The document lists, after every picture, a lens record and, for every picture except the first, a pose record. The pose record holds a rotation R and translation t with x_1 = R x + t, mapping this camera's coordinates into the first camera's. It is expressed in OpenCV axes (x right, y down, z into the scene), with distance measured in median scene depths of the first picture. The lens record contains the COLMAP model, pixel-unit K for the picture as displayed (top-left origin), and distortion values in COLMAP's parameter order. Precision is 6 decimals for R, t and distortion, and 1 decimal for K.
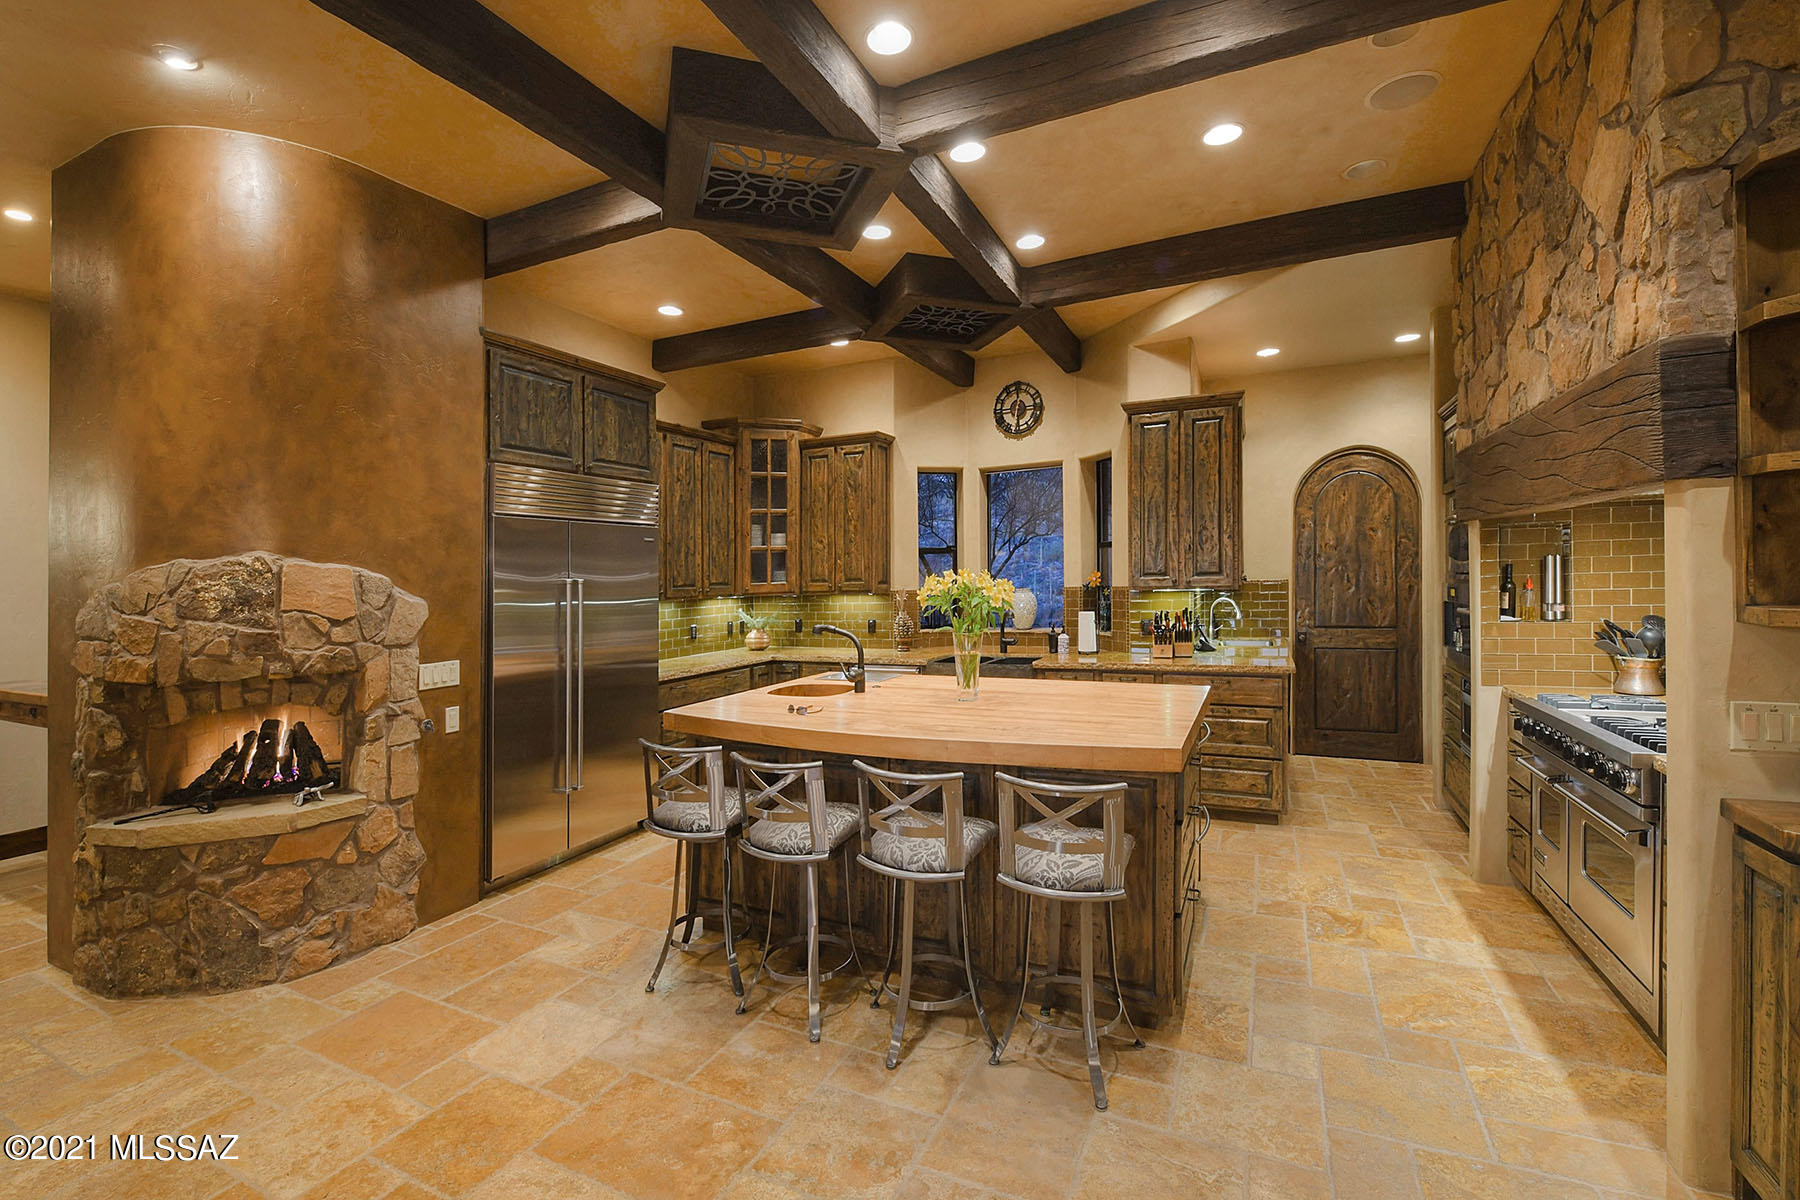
lens RADIAL K [[774.2, 0, 898.1], [0, 774.2, 580.8], [0, 0, 1]] dist [0.001364, -0.009508]
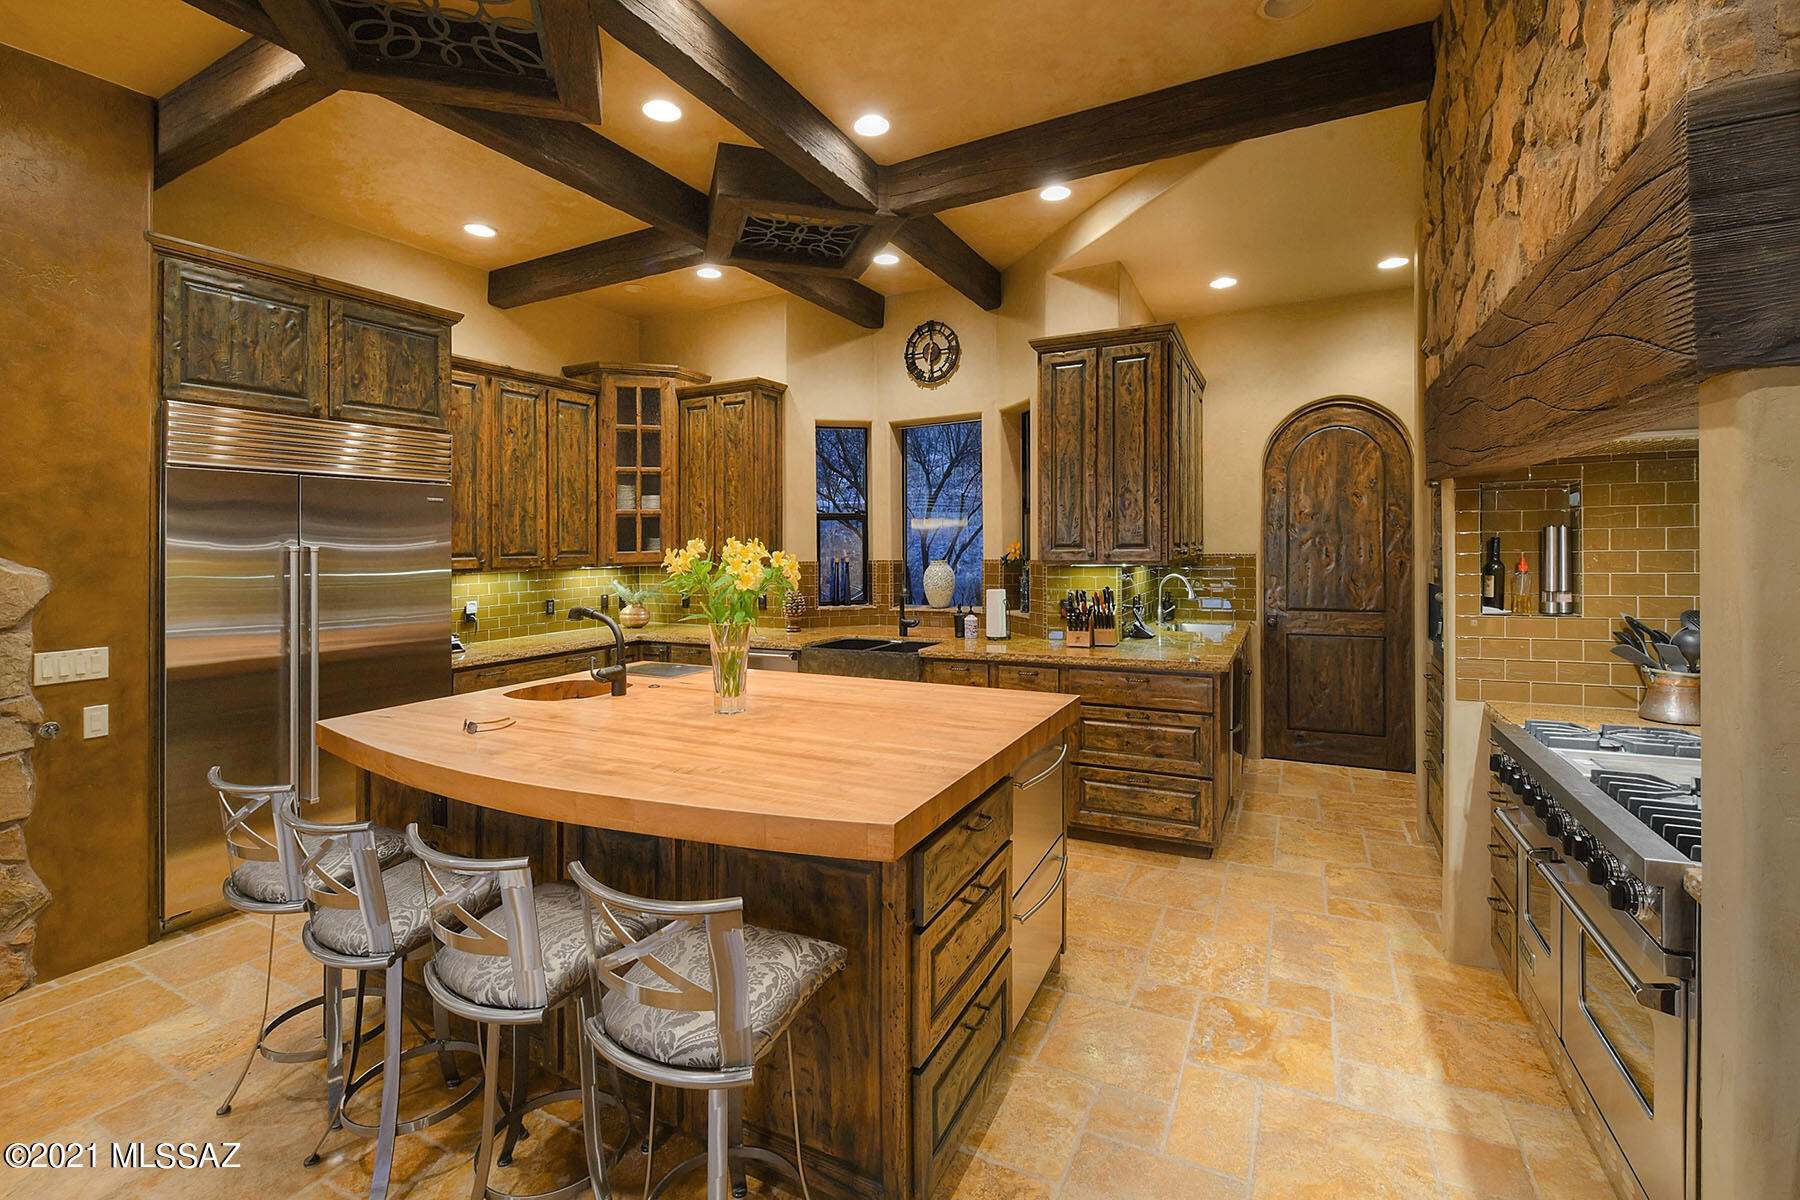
lens RADIAL K [[756.0, 0, 894.5], [0, 756.0, 544.2], [0, 0, 1]] dist [-0.002257, -0.005822]
pose [[0.998480, 0.009043, -0.054360, 0.211225], [-0.009323, 0.999944, -0.004909, -0.005166], [0.054312, 0.005408, 0.998509, 0.204080]]
